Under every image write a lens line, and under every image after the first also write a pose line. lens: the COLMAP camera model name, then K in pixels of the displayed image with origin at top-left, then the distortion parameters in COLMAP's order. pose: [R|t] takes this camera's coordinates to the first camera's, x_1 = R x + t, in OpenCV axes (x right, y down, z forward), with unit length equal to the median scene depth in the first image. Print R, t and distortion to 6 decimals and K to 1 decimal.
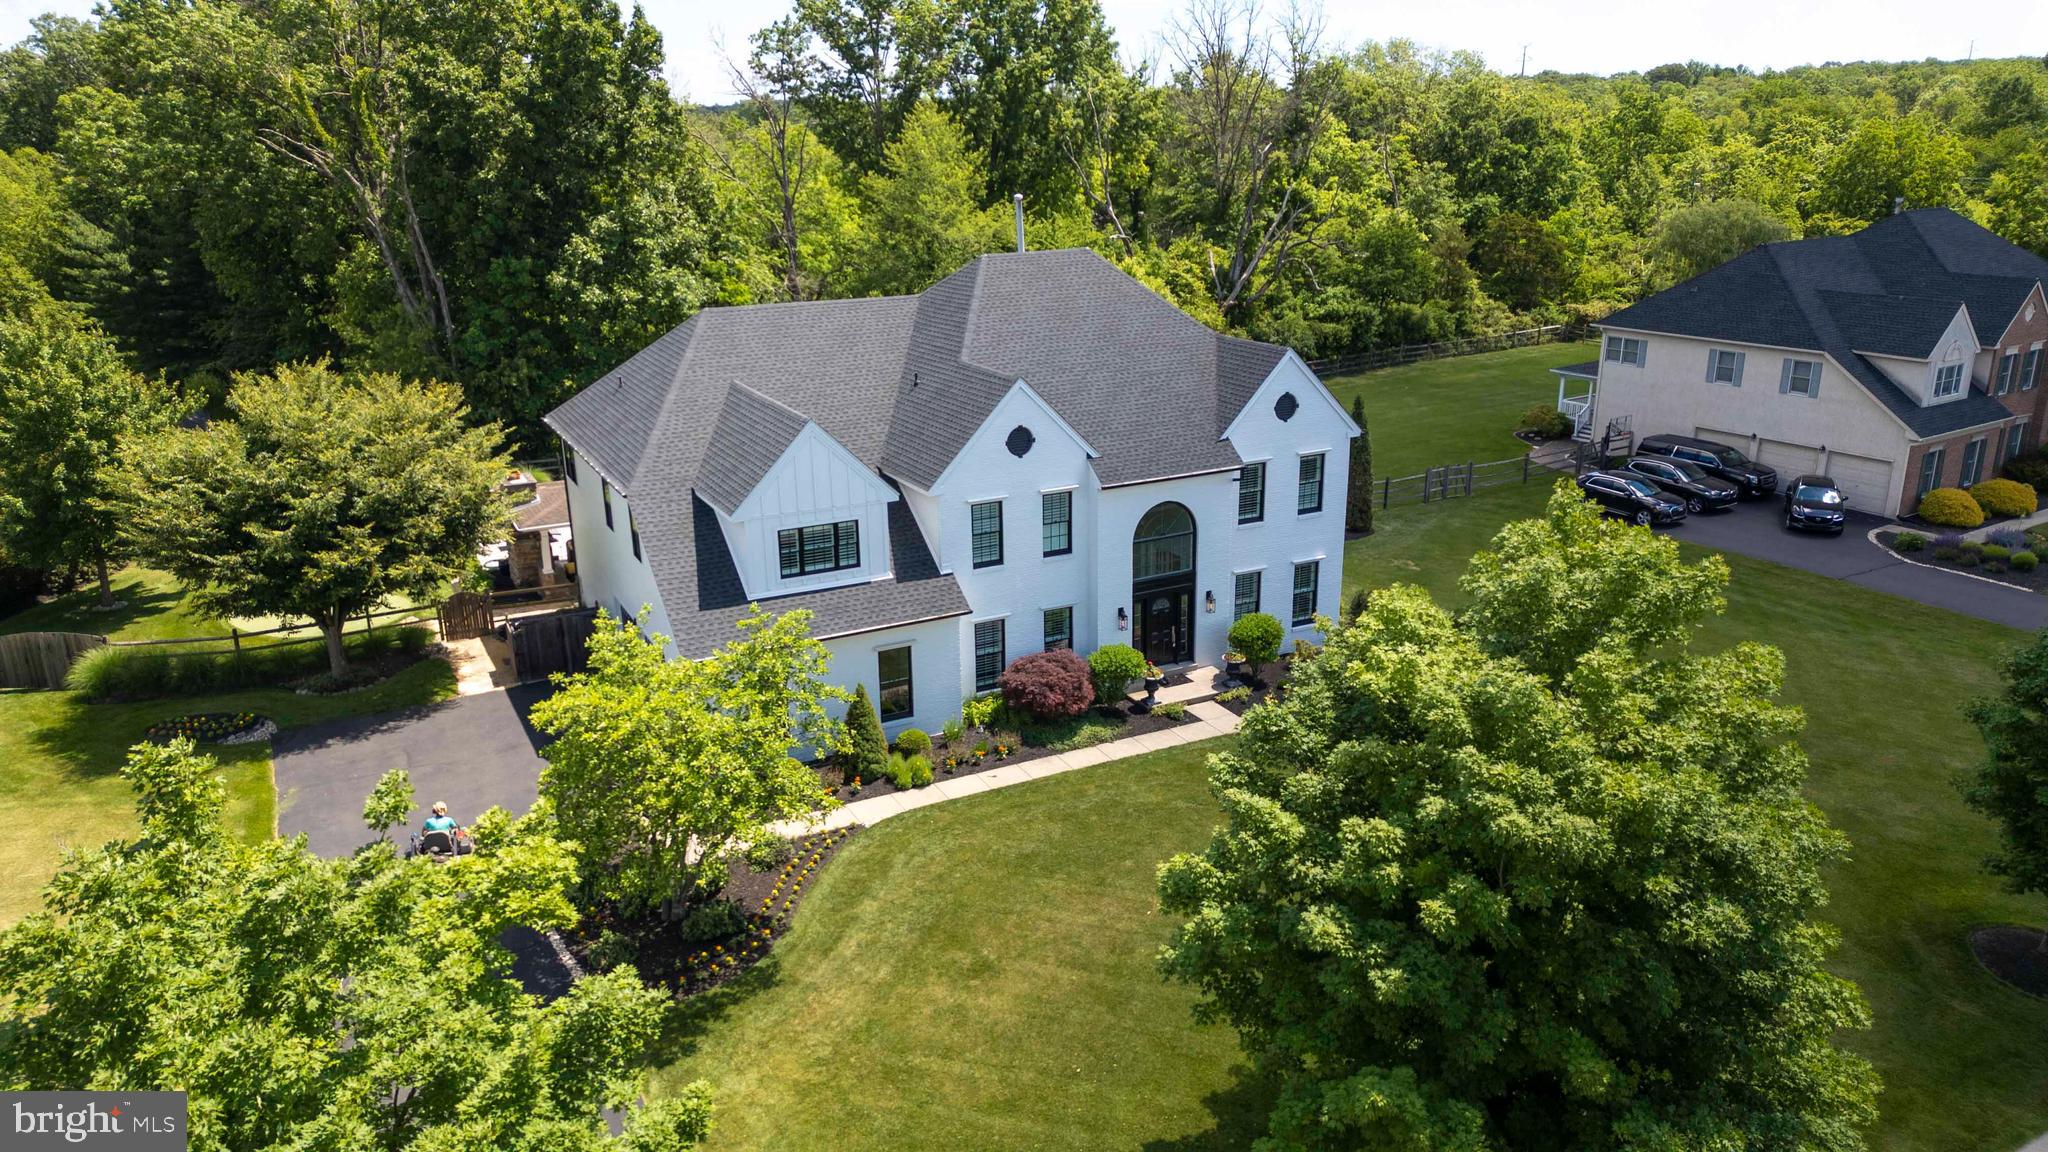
lens RADIAL K [[1416.9, 0, 1024.0], [0, 1416.9, 576.0], [0, 0, 1]] dist [0.099938, -0.113162]
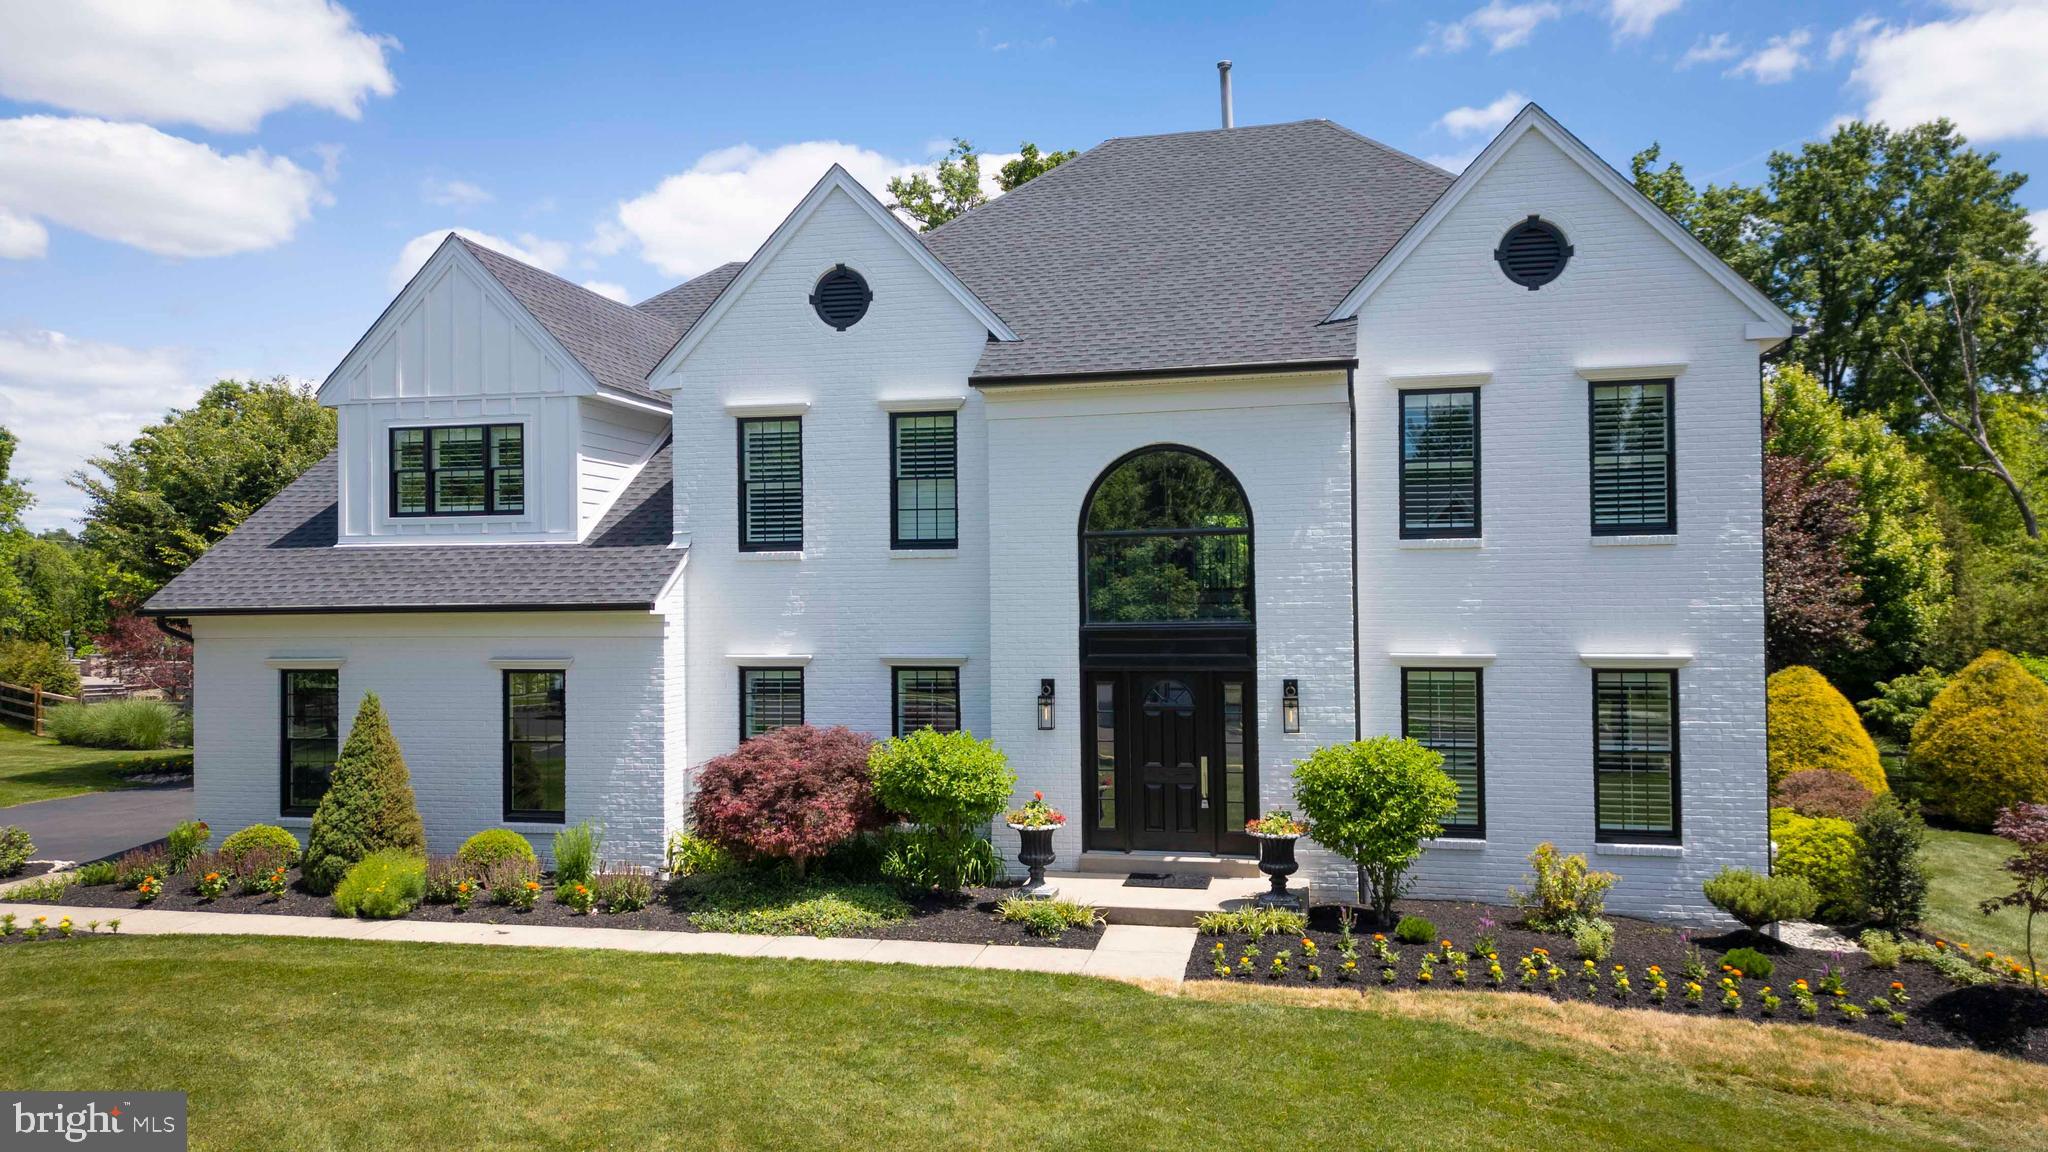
lens RADIAL K [[1431.5, 0, 1025.9], [0, 1431.5, 580.5], [0, 0, 1]] dist [0.067639, -0.069872]
pose [[0.767240, -0.001160, -0.641359, 0.349768], [-0.197584, 0.950935, -0.238083, 0.100906], [0.610167, 0.309389, 0.729366, 0.664002]]
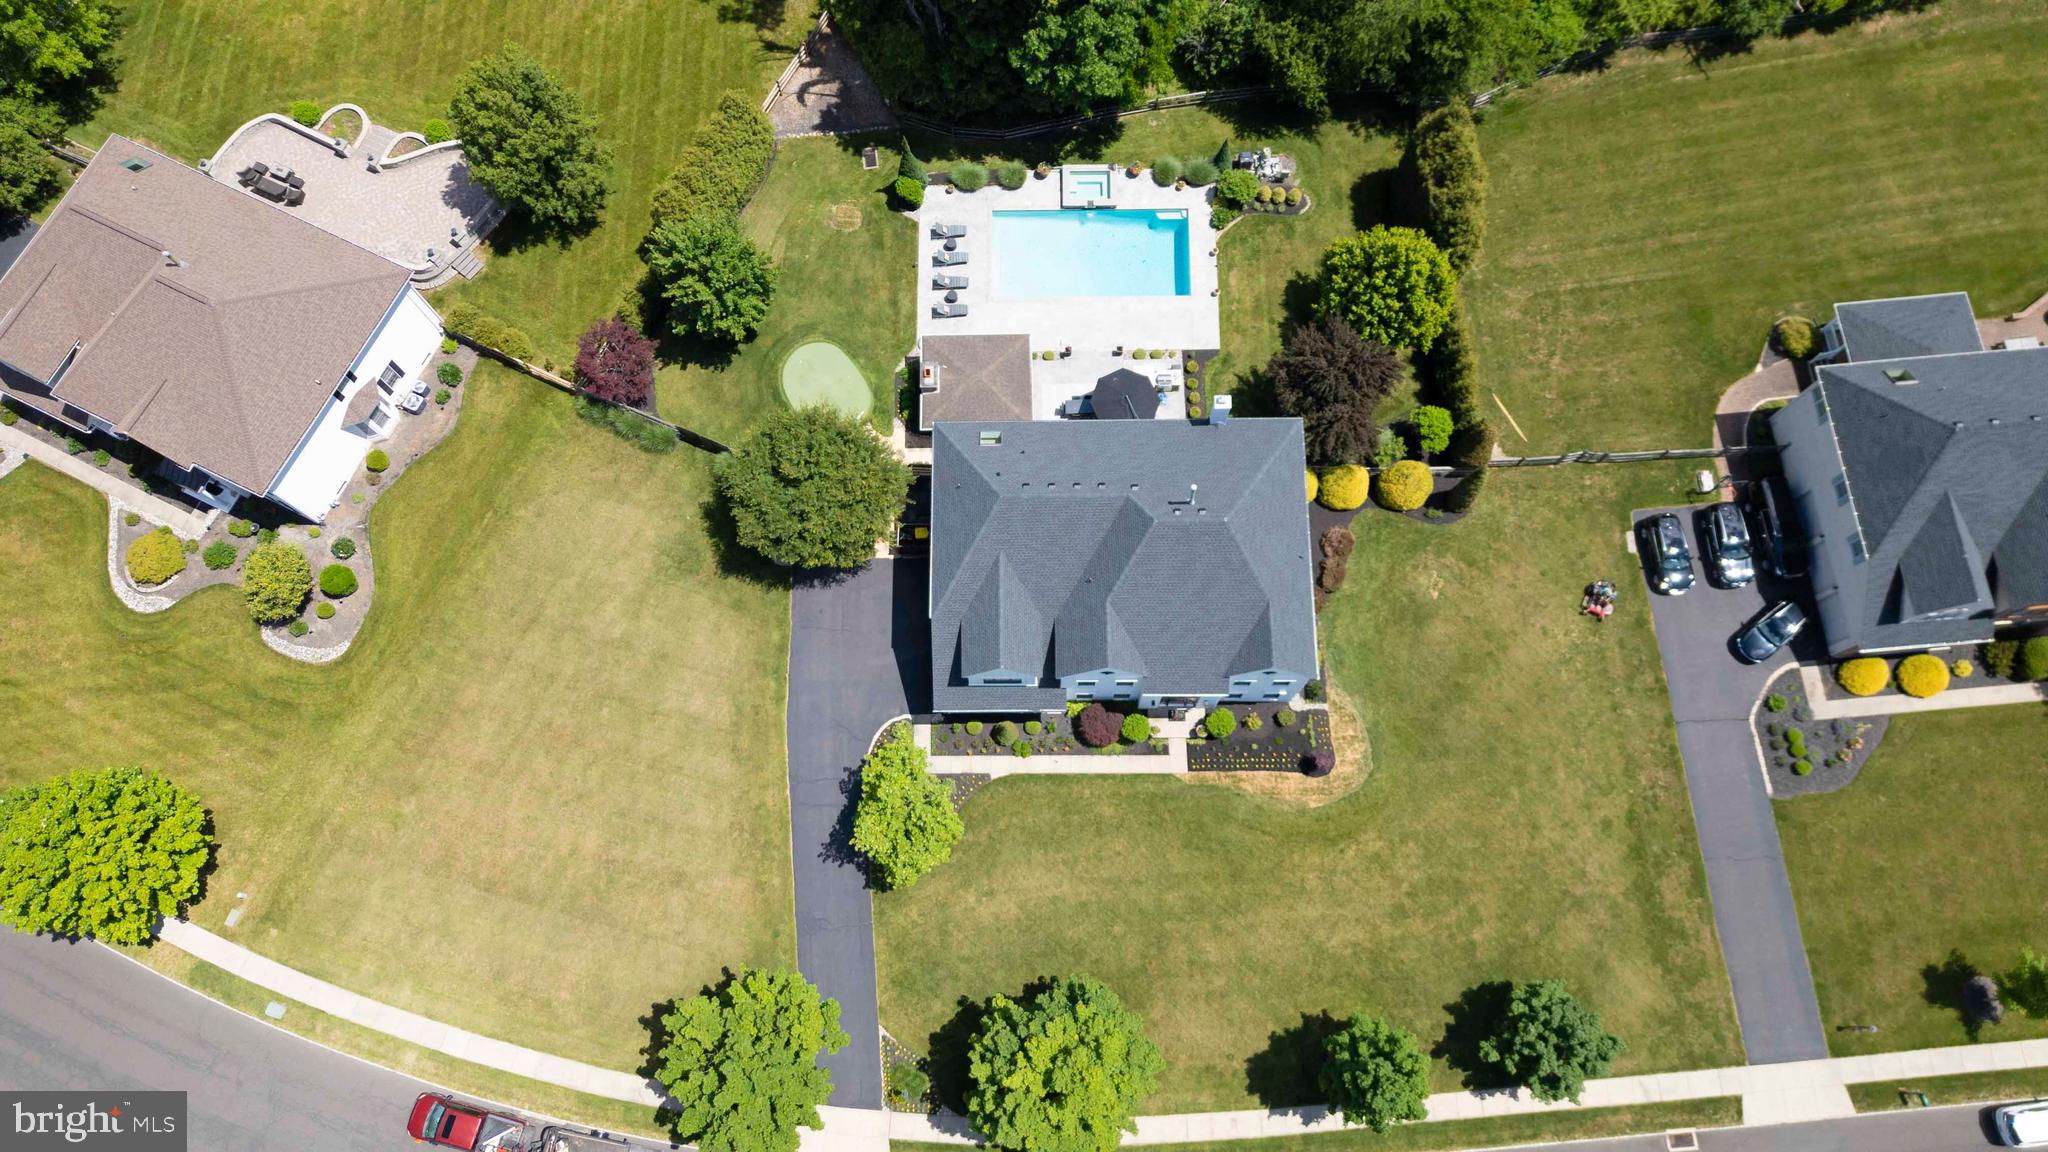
lens RADIAL K [[1431.5, 0, 1025.9], [0, 1431.5, 580.5], [0, 0, 1]] dist [0.067639, -0.069872]
pose [[0.891480, 0.435722, -0.124136, 0.084342], [-0.140255, 0.525952, 0.838870, -1.758067], [0.430804, -0.730425, 0.529988, -0.033348]]
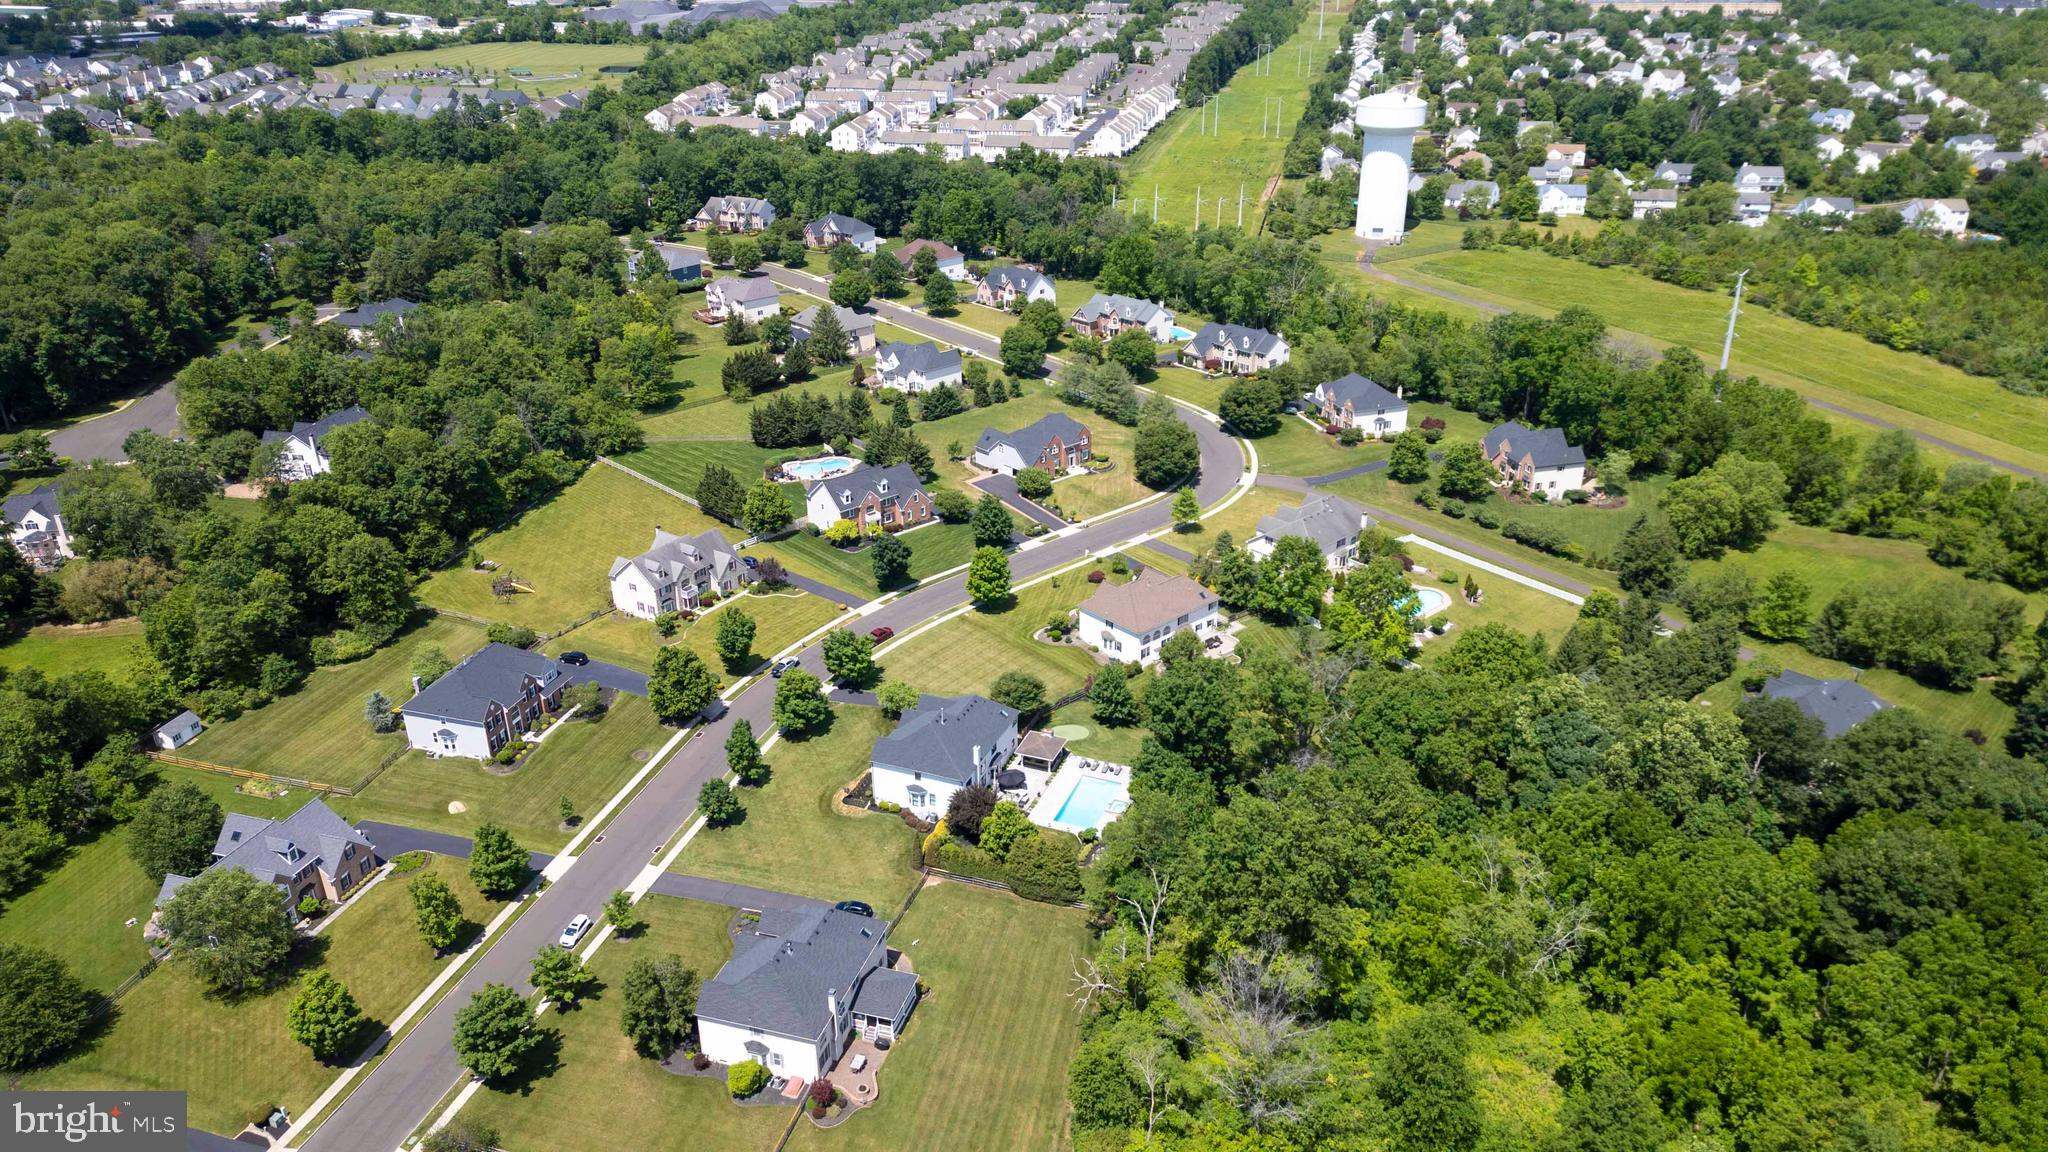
lens RADIAL K [[1433.2, 0, 1023.3], [0, 1433.2, 574.0], [0, 0, 1]] dist [0.066585, -0.070548]
pose [[-0.758095, 0.297882, -0.580137, 2.666642], [-0.180039, 0.759414, 0.625201, -4.014578], [0.626800, 0.578409, -0.522077, 3.769153]]
